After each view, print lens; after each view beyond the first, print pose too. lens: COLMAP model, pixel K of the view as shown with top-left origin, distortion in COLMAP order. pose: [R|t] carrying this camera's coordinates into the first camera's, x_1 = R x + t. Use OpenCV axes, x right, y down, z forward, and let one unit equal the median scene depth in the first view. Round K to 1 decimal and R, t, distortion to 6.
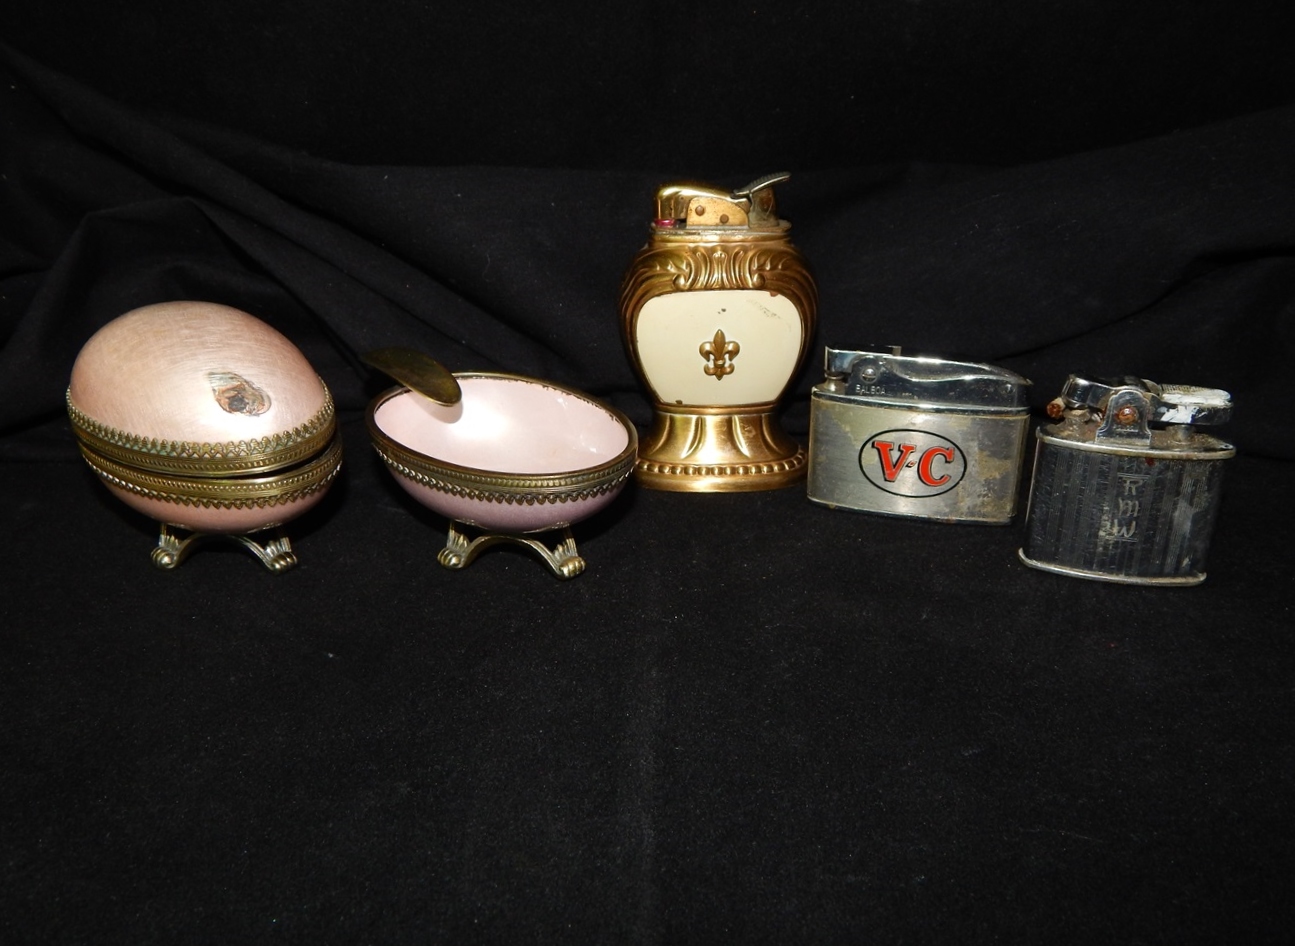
lens RADIAL K [[1080.3, 0, 647.5], [0, 1080.3, 473.0], [0, 0, 1]] dist [0.006272, 0.001808]
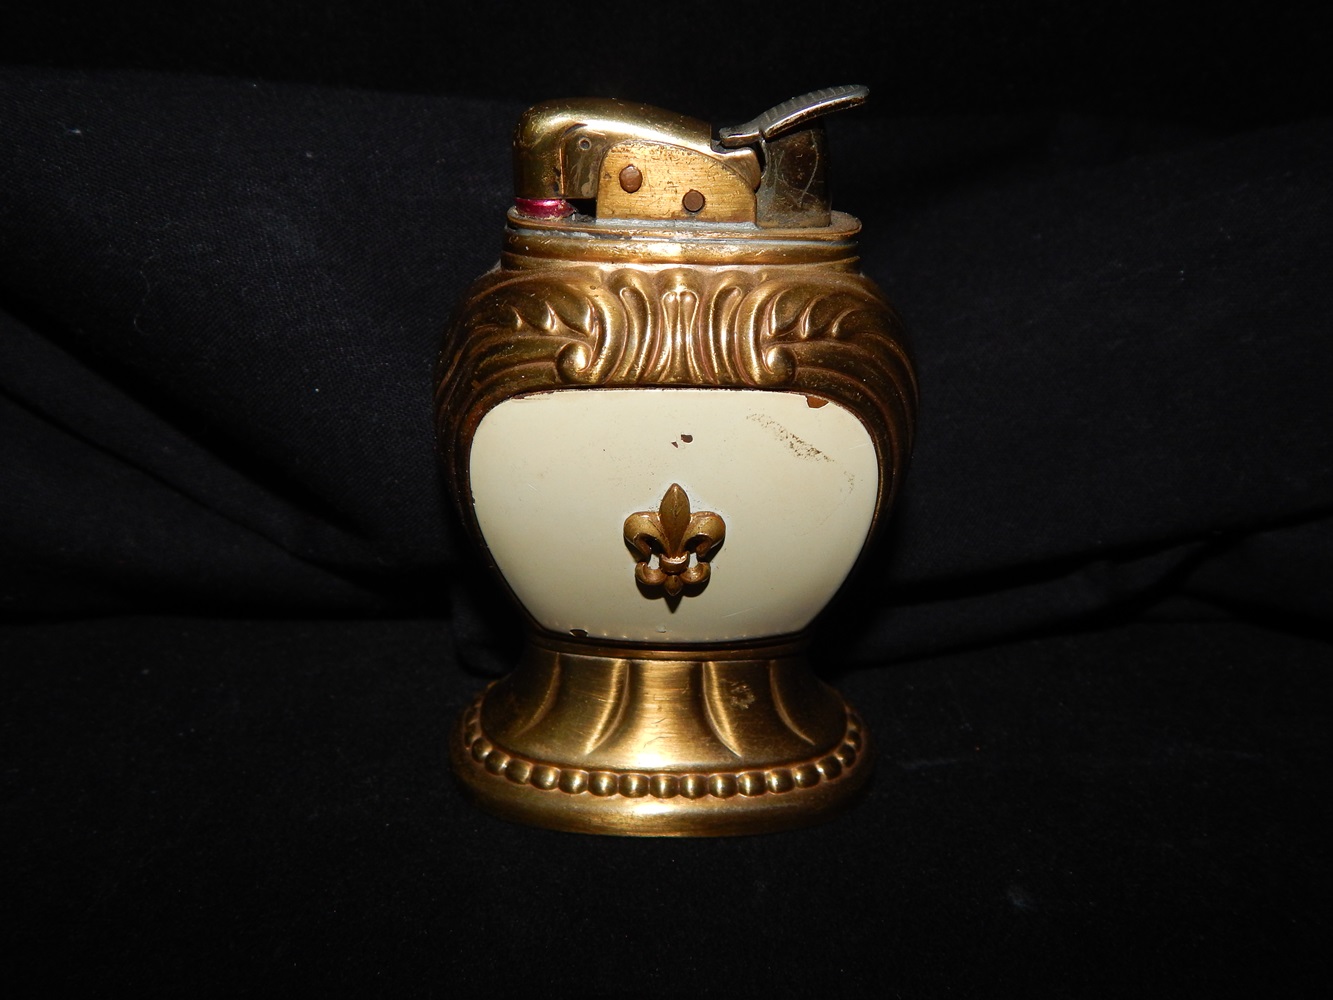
lens RADIAL K [[1094.9, 0, 666.5], [0, 1094.9, 500.0], [0, 0, 1]] dist [-0.012845, -0.001383]
pose [[0.998756, 0.022867, 0.044309, 0.046005], [-0.023631, 0.999580, 0.016802, -0.133875], [-0.043906, -0.017828, 0.998877, 0.602479]]
